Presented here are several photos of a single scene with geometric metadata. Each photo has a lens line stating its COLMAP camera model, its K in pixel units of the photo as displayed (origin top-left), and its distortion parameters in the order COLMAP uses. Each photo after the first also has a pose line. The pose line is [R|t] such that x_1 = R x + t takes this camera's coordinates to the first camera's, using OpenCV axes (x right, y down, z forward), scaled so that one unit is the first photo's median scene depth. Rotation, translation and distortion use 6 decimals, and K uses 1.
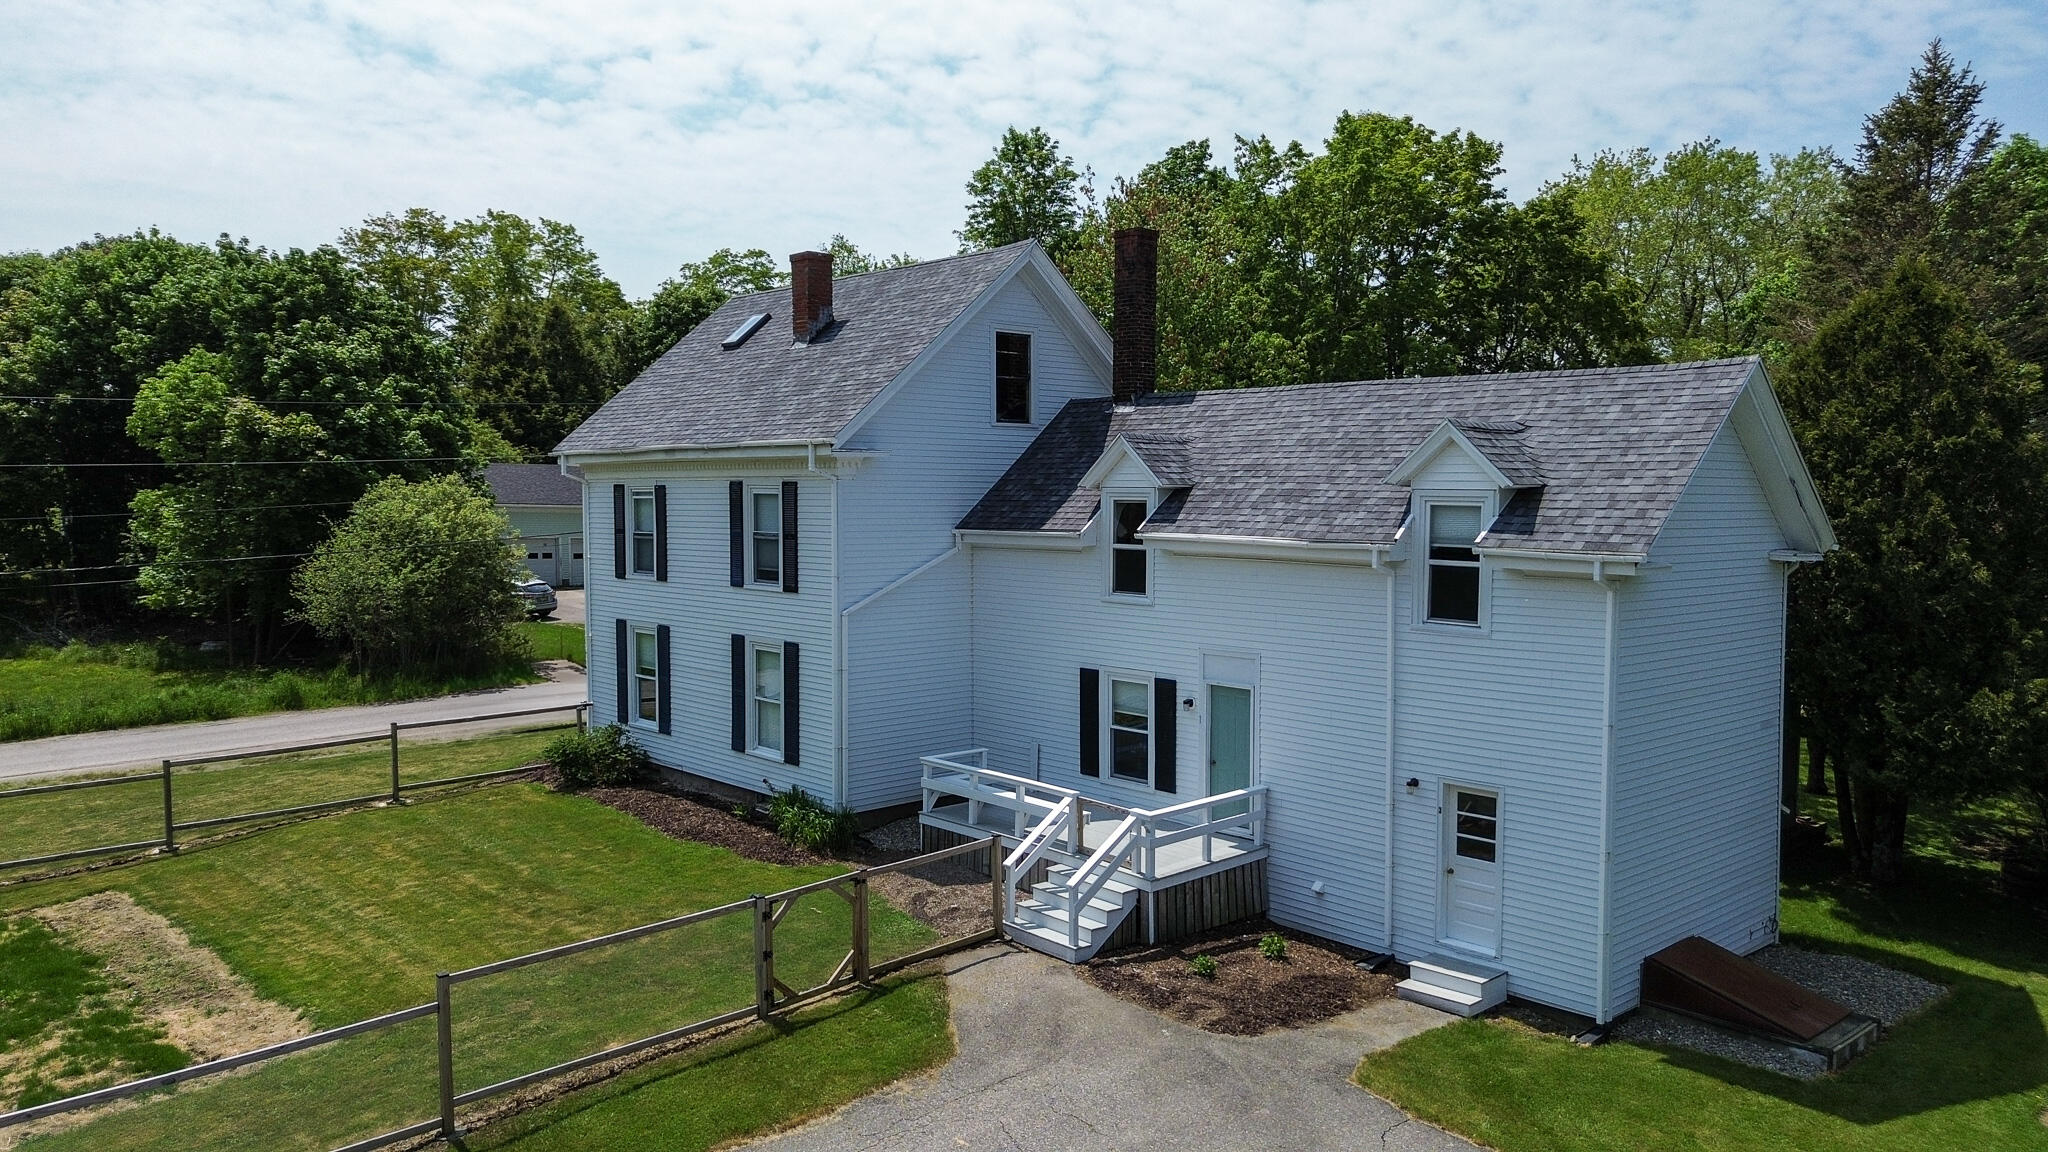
lens RADIAL K [[1450.8, 0, 1029.8], [0, 1450.8, 564.9], [0, 0, 1]] dist [0.057048, -0.056325]
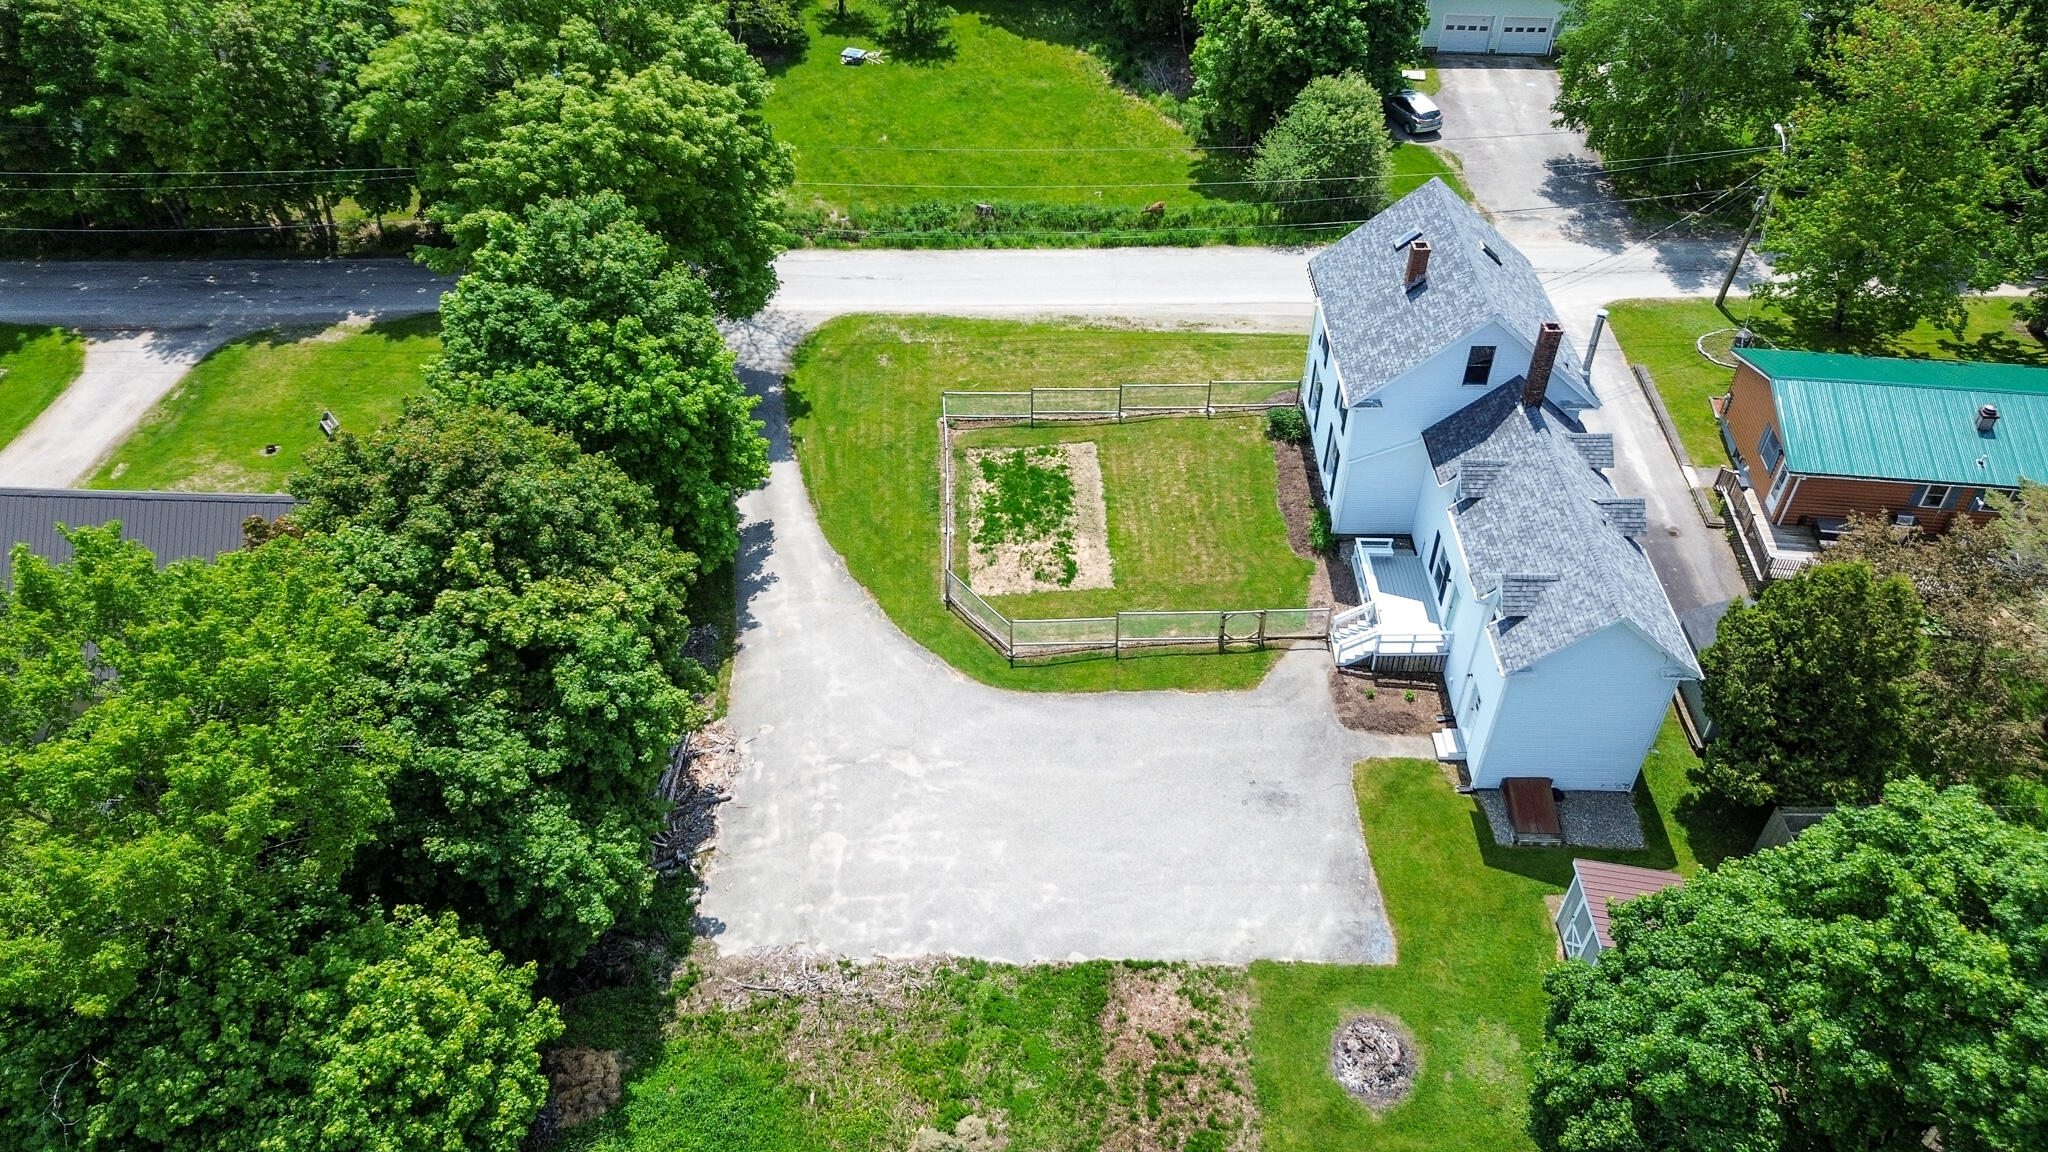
lens RADIAL K [[1450.8, 0, 1012.1], [0, 1450.8, 569.8], [0, 0, 1]] dist [0.057048, -0.056325]
pose [[0.726056, 0.443871, -0.525186, 0.773684], [-0.028857, 0.782752, 0.621664, -1.264688], [0.687029, -0.436208, 0.581131, -0.745990]]
